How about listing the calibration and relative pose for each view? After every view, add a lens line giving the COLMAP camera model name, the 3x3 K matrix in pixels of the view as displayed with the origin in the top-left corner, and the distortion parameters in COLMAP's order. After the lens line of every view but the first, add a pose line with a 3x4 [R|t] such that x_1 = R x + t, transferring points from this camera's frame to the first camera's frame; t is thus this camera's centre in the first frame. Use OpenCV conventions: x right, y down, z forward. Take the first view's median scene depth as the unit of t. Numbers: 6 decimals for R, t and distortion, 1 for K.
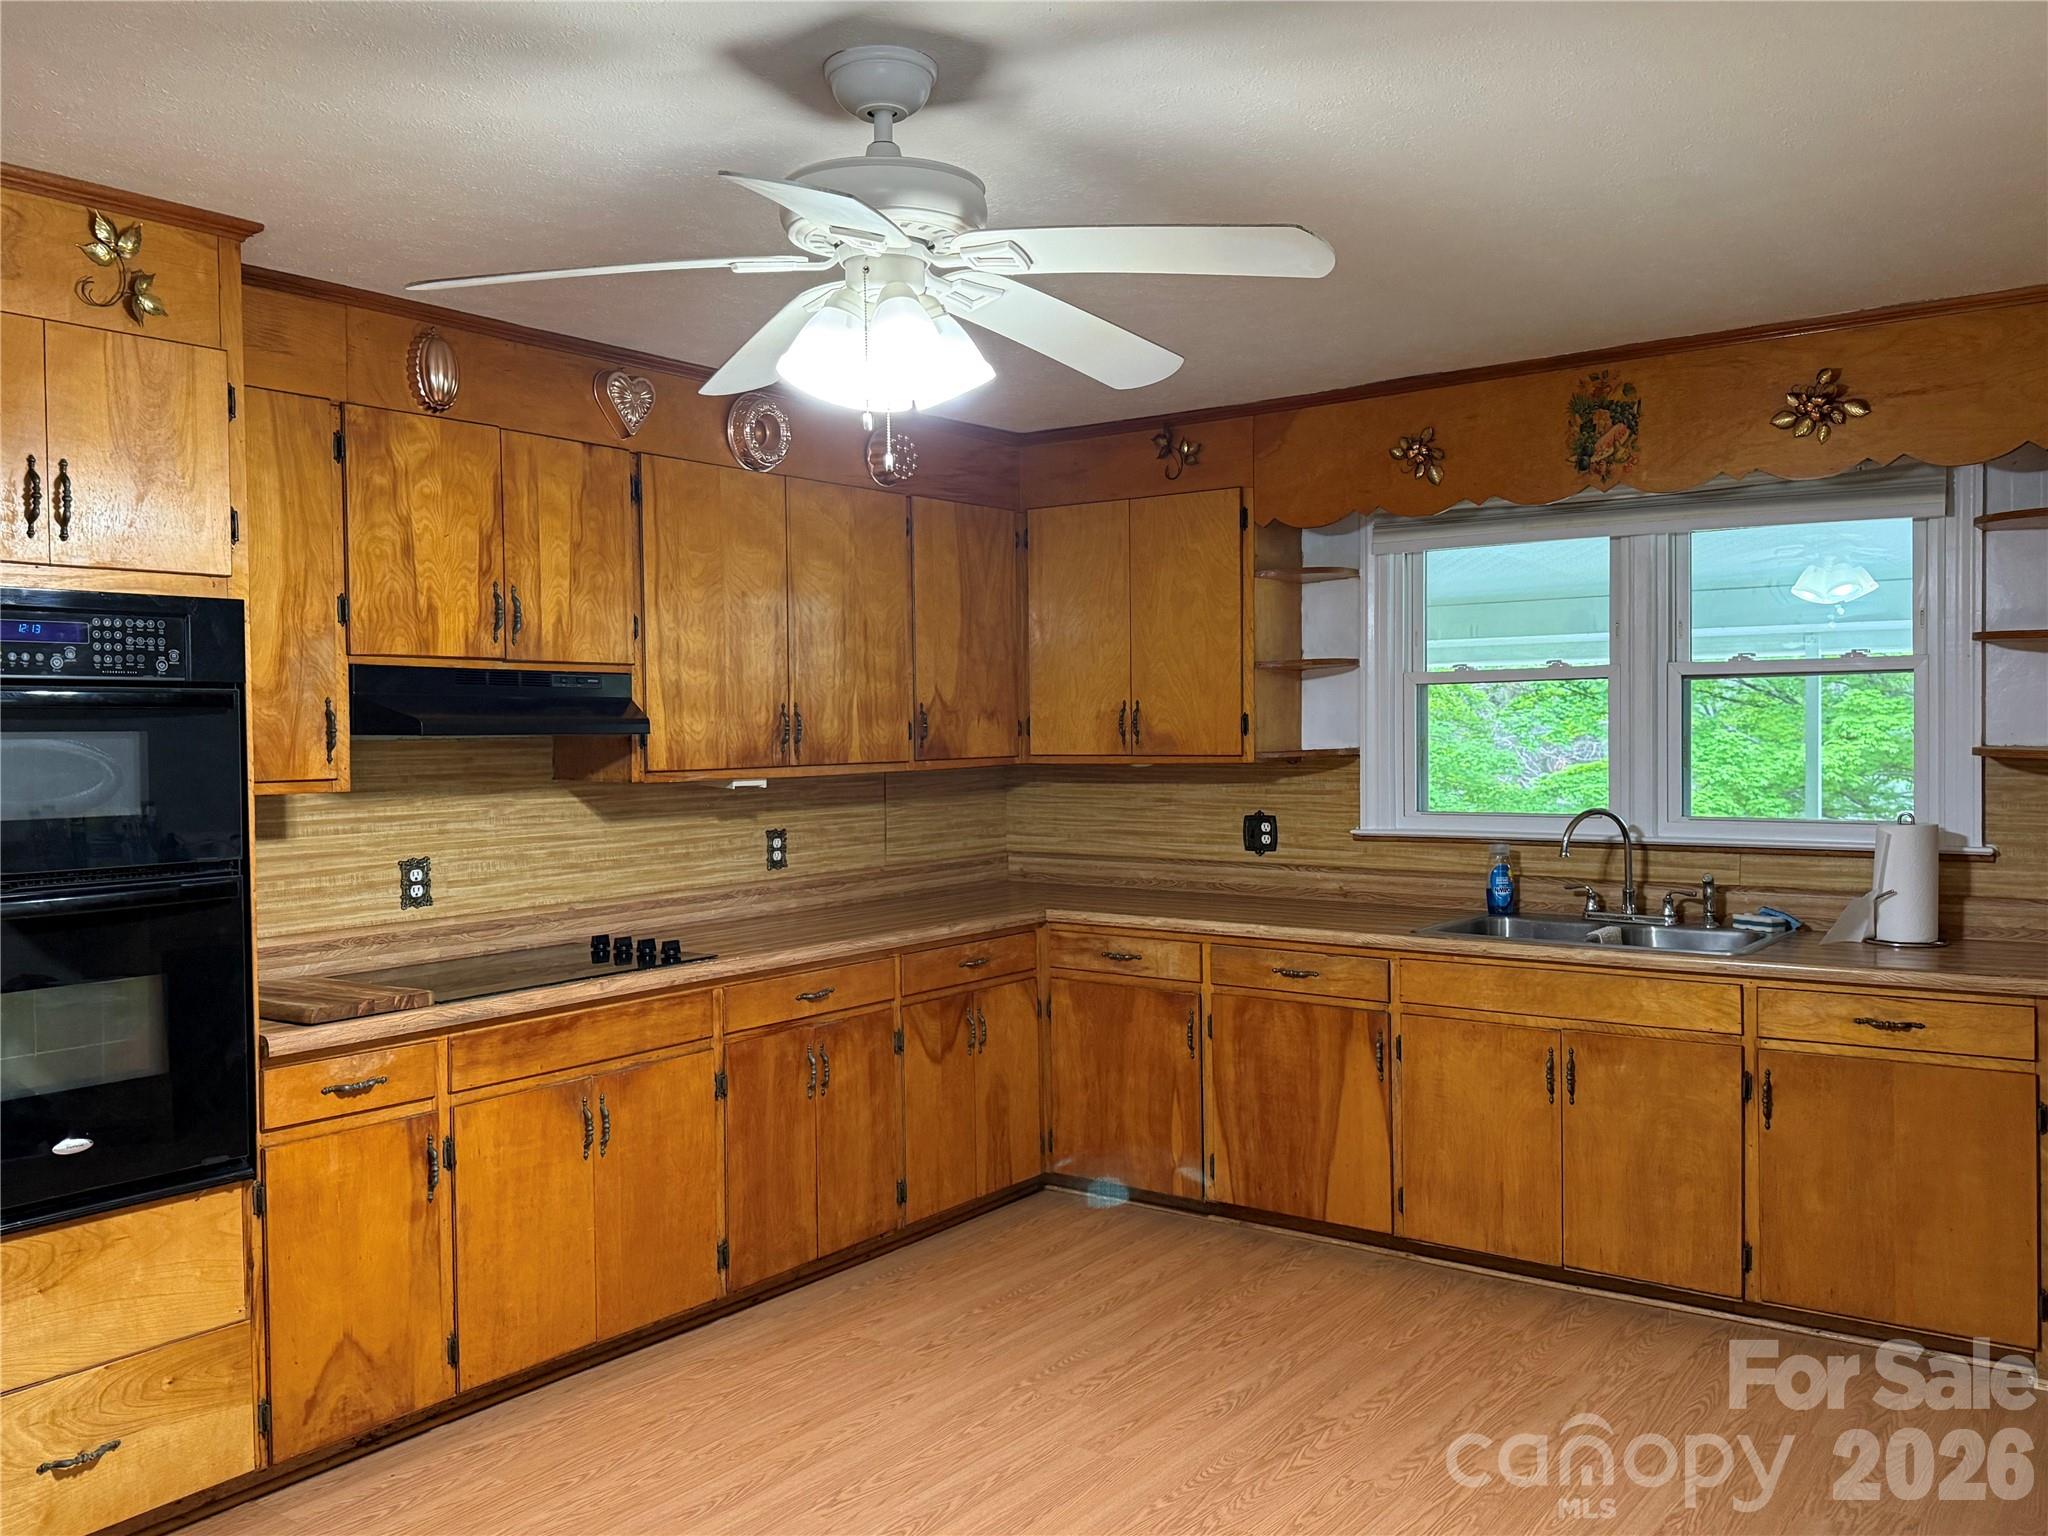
lens RADIAL K [[1725.0, 0, 1022.8], [0, 1725.0, 760.2], [0, 0, 1]] dist [0.081935, -0.017822]
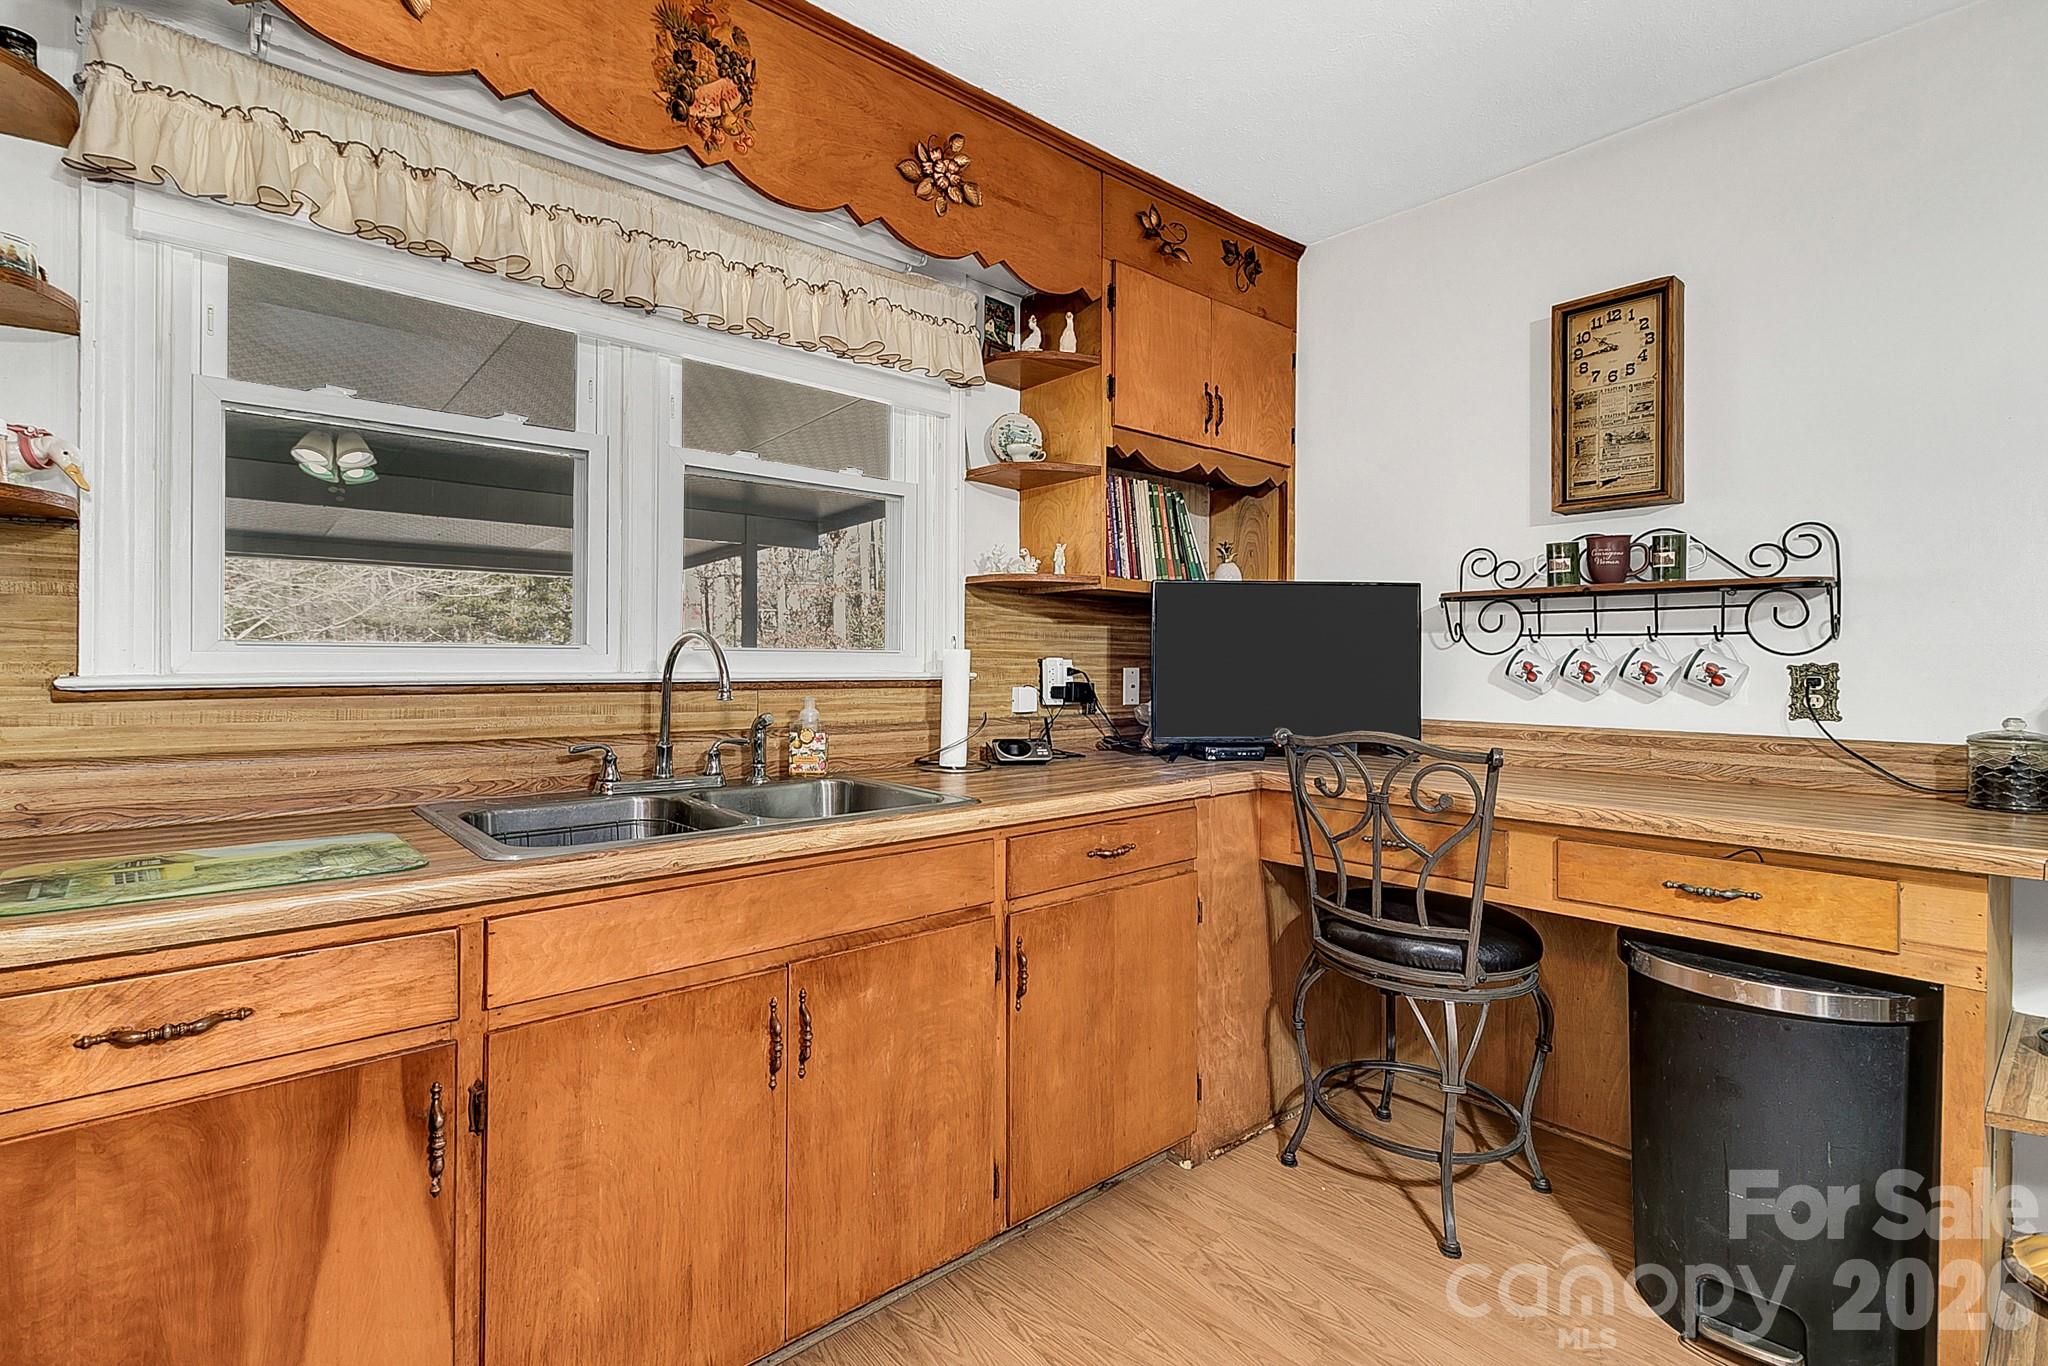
lens RADIAL K [[964.1, 0, 1021.9], [0, 964.1, 667.2], [0, 0, 1]] dist [0.009512, -0.000648]
pose [[0.216949, 0.007641, 0.976153, -0.011134], [0.010146, 0.999898, -0.010082, 0.046627], [-0.976130, 0.012092, 0.216849, 0.753075]]
